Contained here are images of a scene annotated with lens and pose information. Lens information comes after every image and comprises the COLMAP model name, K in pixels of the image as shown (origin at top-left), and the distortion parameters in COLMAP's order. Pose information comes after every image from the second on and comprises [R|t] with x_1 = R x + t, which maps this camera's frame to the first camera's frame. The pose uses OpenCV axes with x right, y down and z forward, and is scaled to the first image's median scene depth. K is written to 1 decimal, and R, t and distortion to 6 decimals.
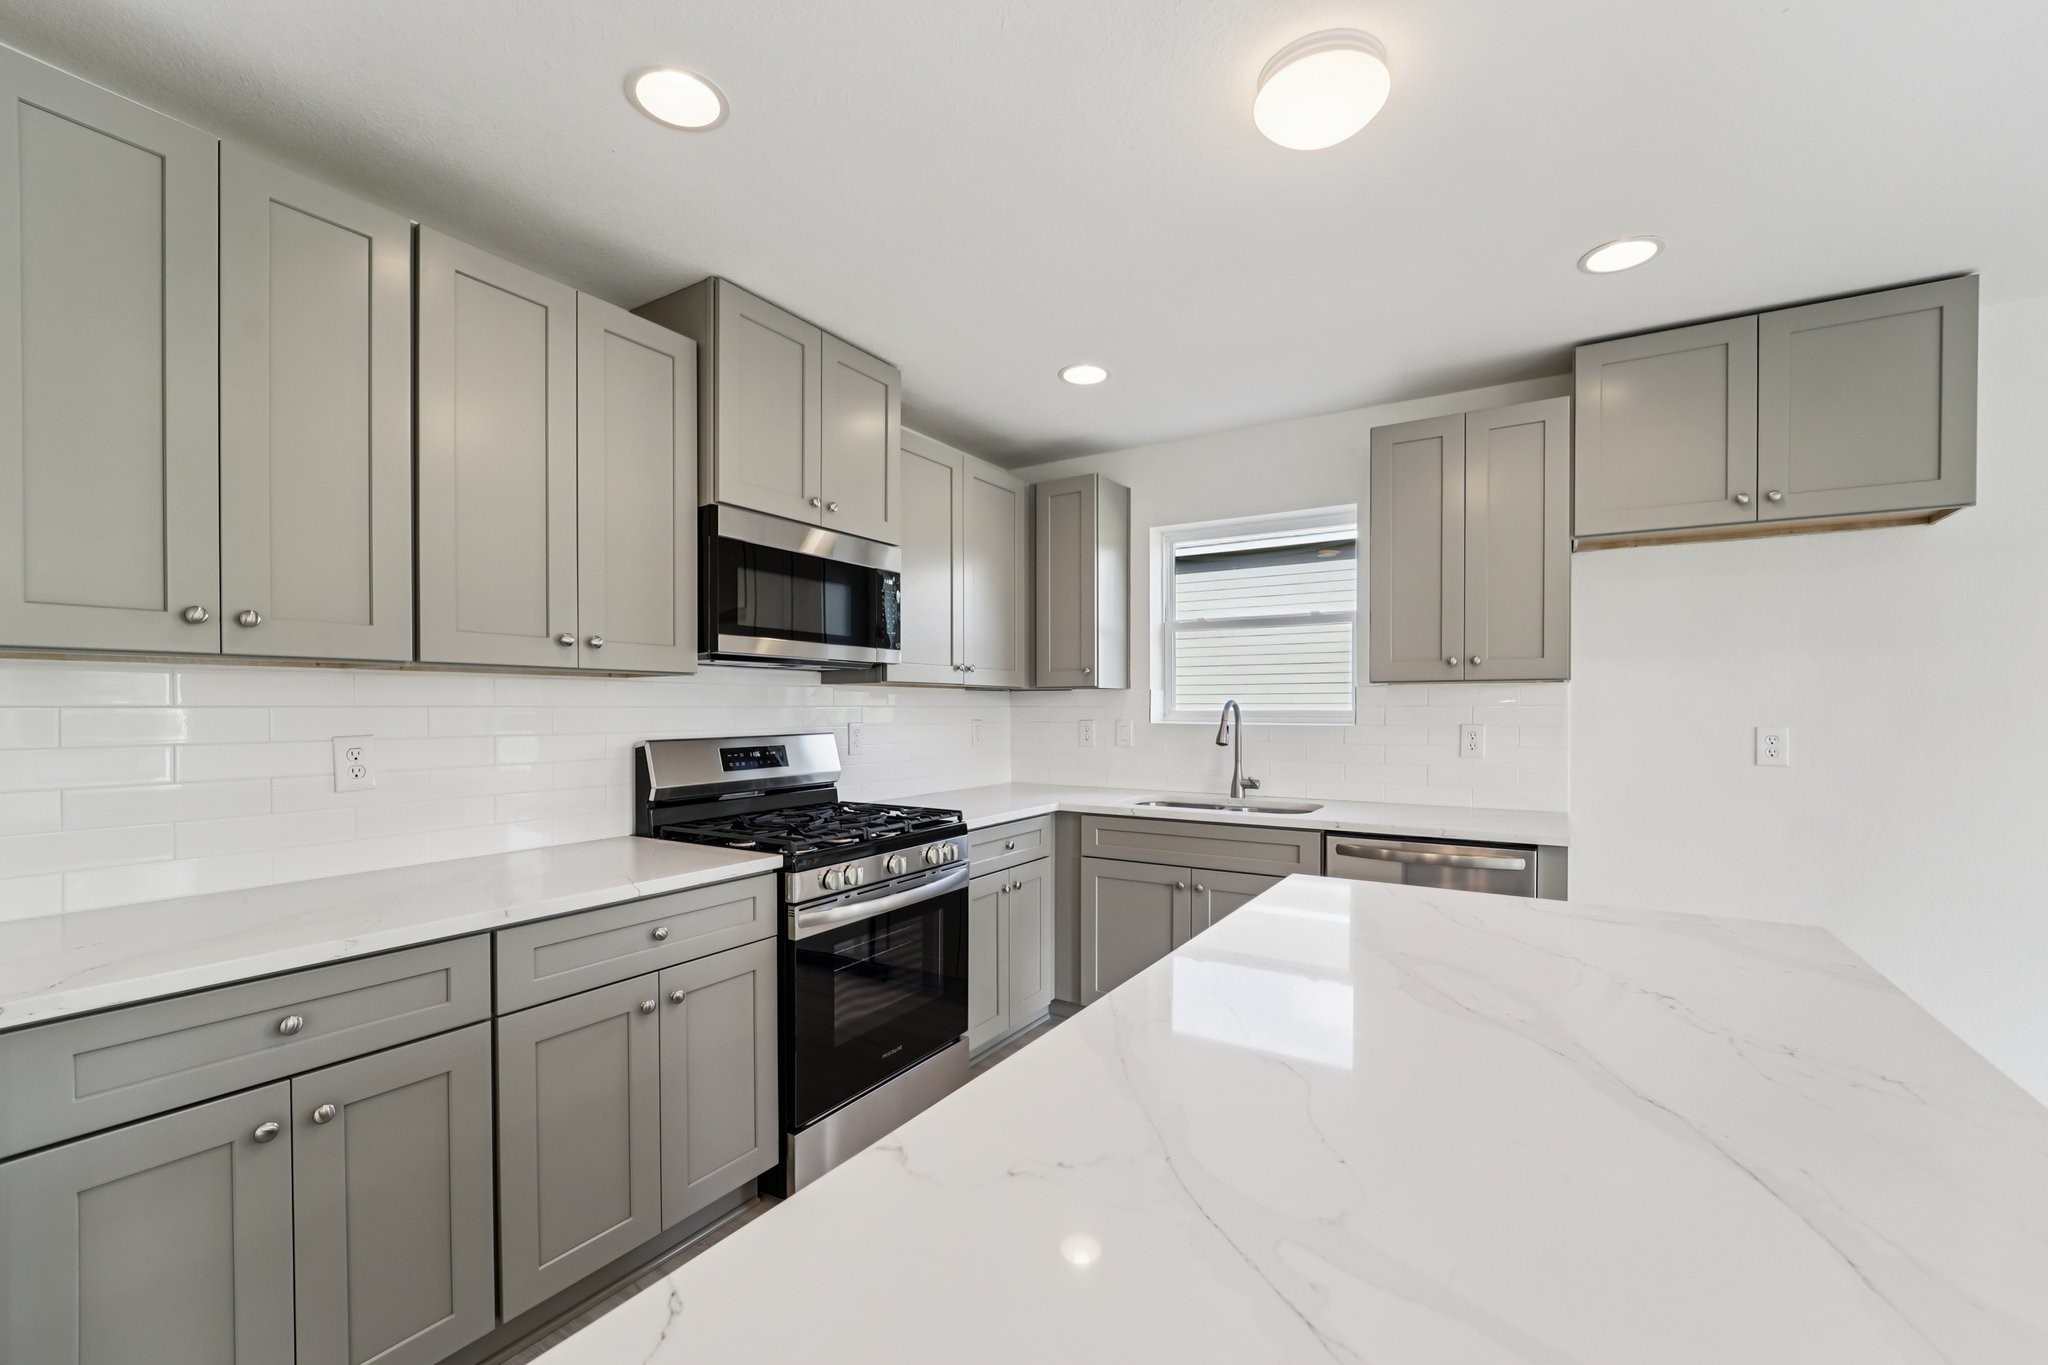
lens RADIAL K [[847.6, 0, 1023.7], [0, 847.6, 718.8], [0, 0, 1]] dist [-0.019782, 0.001884]
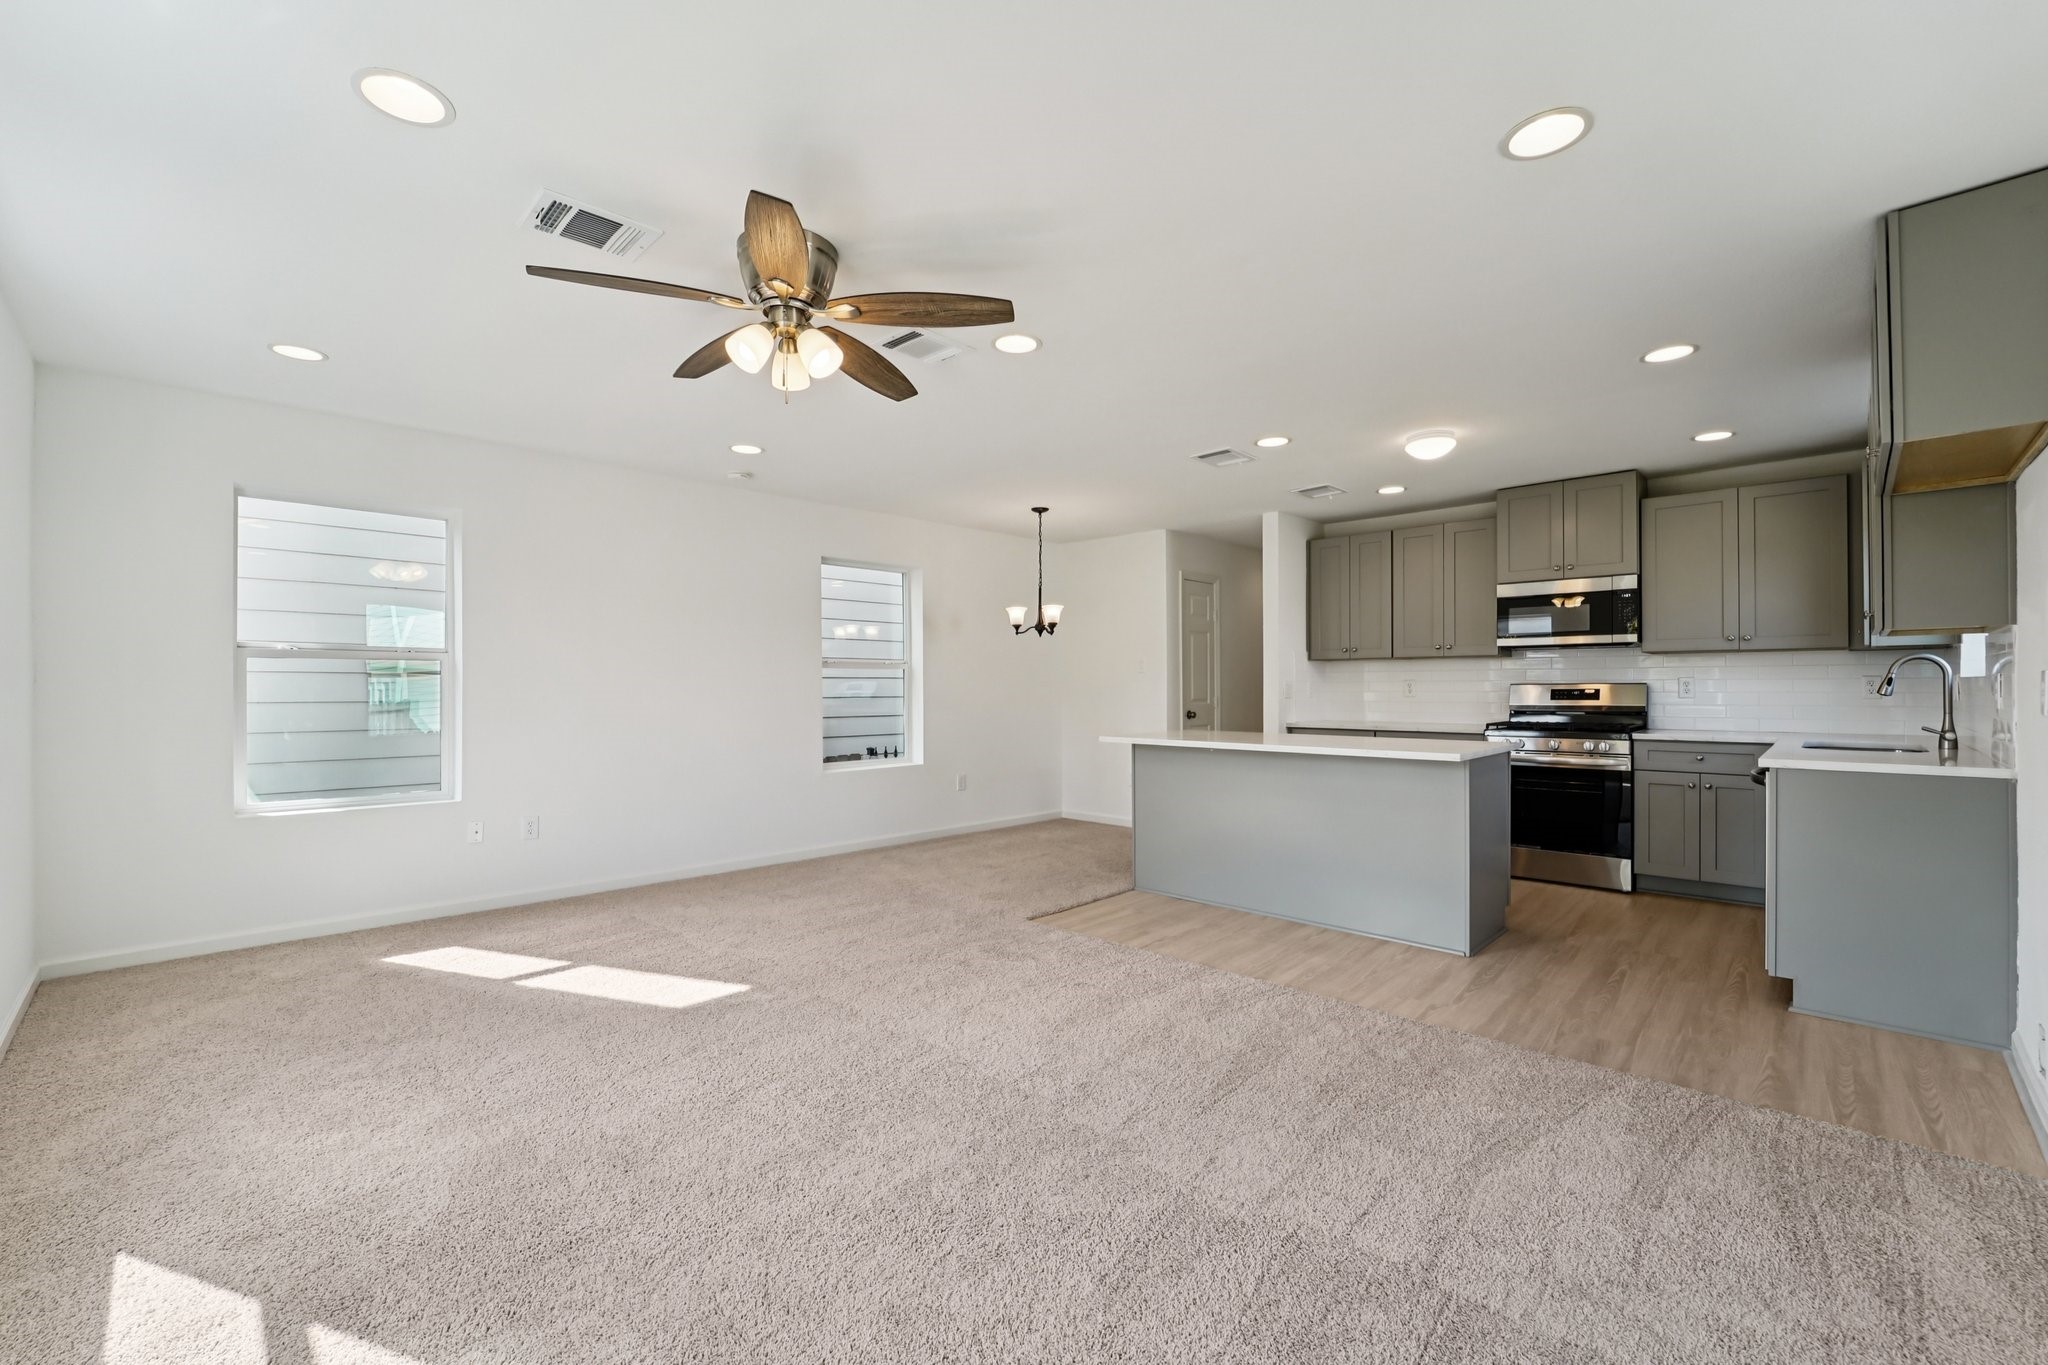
lens RADIAL K [[847.6, 0, 1013.3], [0, 847.6, 679.6], [0, 0, 1]] dist [-0.019782, 0.001884]
pose [[-0.221097, -0.005257, -0.975238, 1.927340], [-0.011854, 0.999926, -0.002703, 0.032232], [0.975180, 0.010963, -0.221143, 0.157041]]
